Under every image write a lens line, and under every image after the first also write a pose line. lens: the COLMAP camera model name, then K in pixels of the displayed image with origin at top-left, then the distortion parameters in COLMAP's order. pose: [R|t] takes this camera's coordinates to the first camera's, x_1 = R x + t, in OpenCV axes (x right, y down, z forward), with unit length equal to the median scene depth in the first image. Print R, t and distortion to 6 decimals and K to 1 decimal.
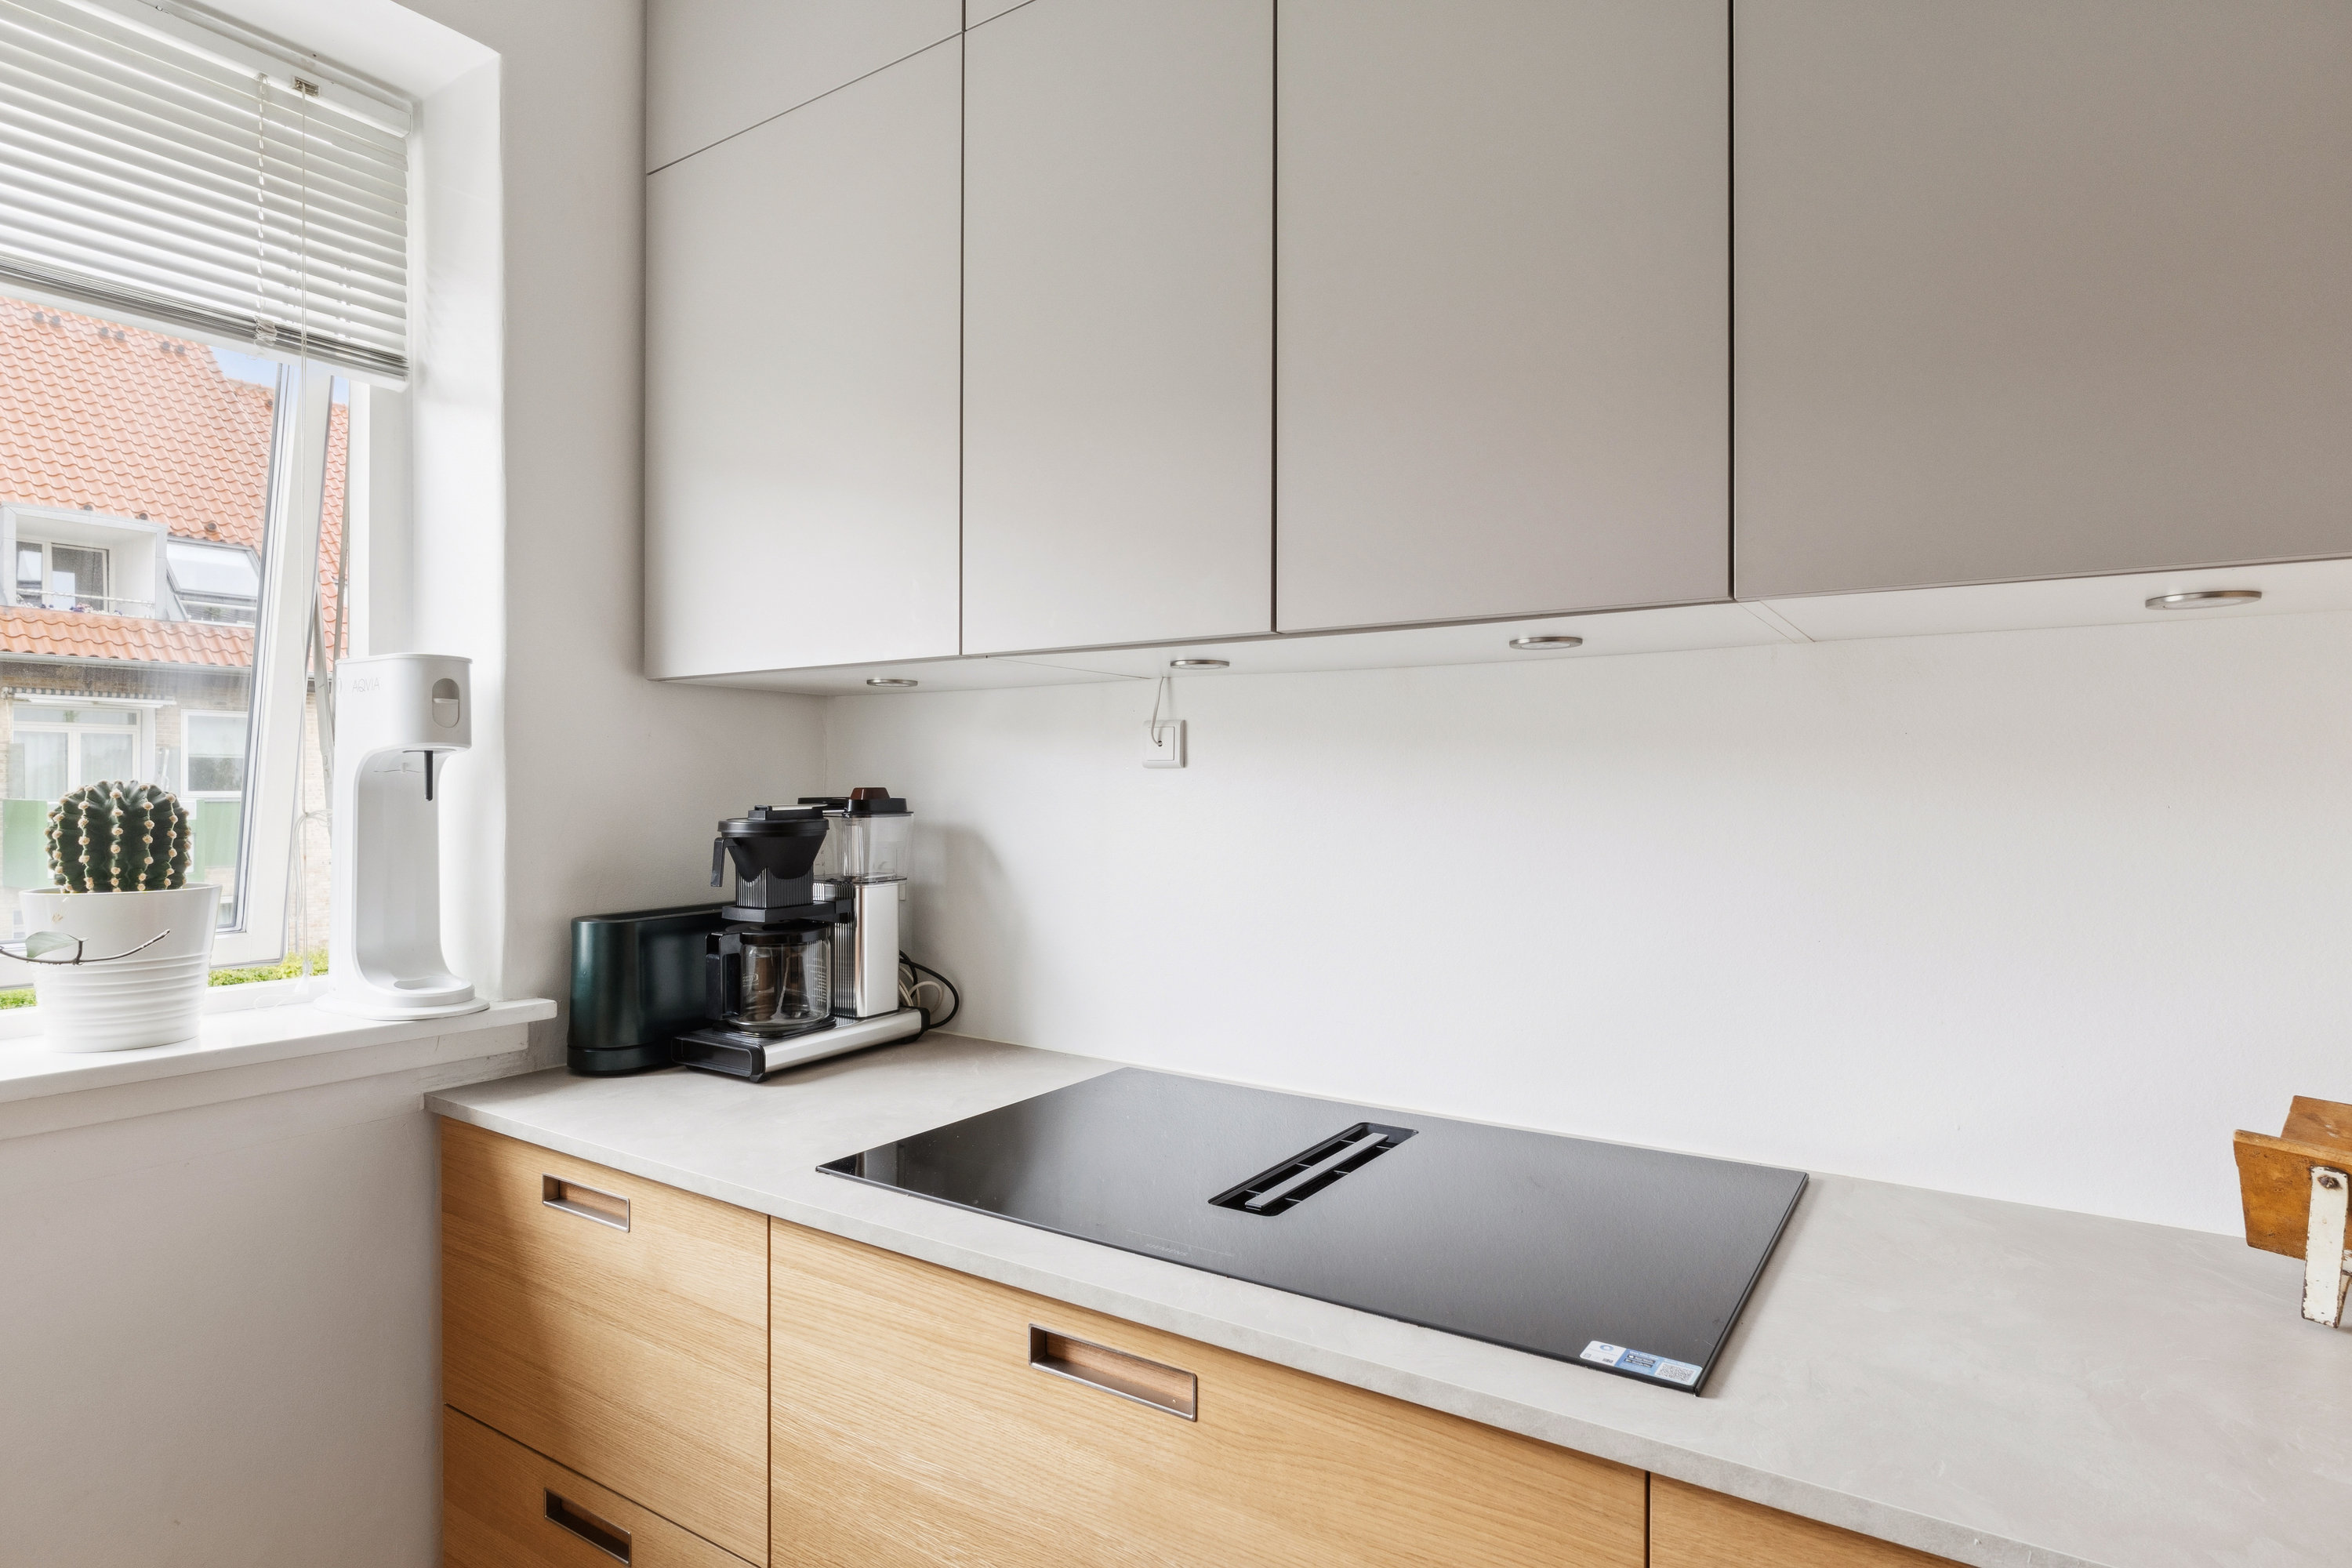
lens RADIAL K [[1245.1, 0, 1176.0], [0, 1245.1, 784.0], [0, 0, 1]] dist [-0.020998, -0.000703]
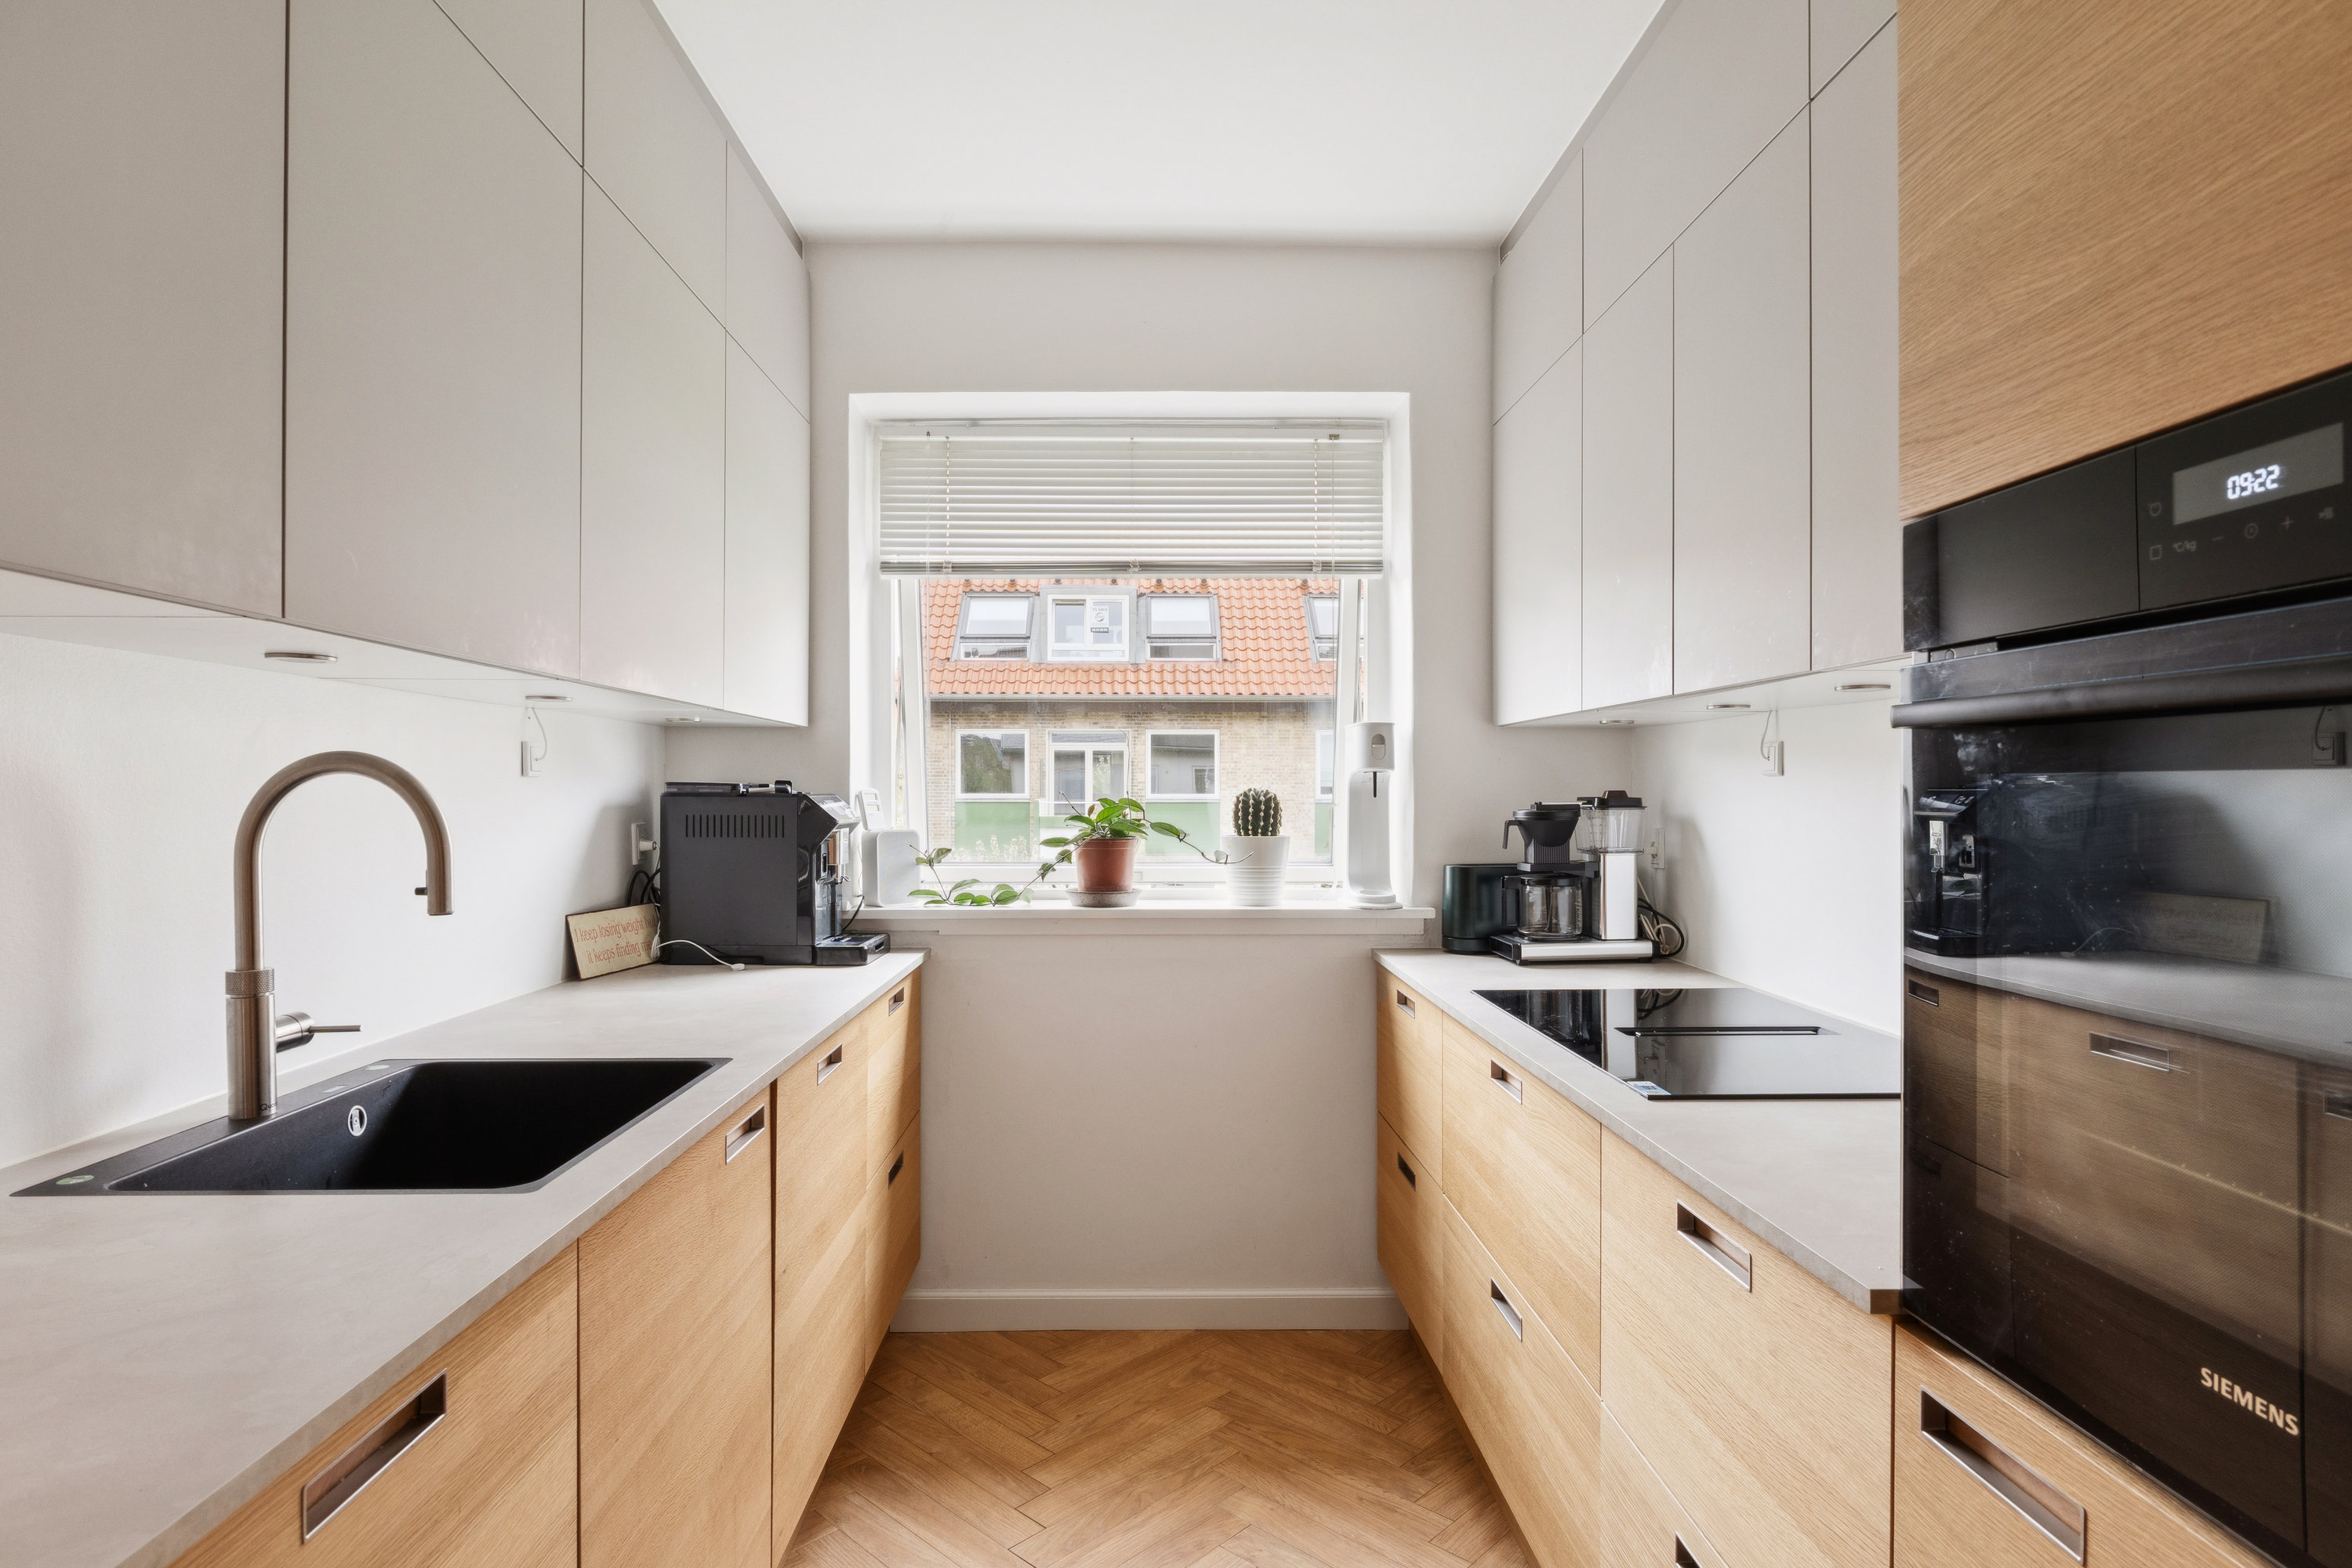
lens RADIAL K [[1245.1, 0, 1176.0], [0, 1245.1, 784.0], [0, 0, 1]] dist [-0.020998, -0.000703]
pose [[0.567546, -0.005051, -0.823326, 0.776249], [0.002655, 0.999987, -0.004305, -0.000118], [0.823338, 0.000257, 0.567552, -0.343418]]
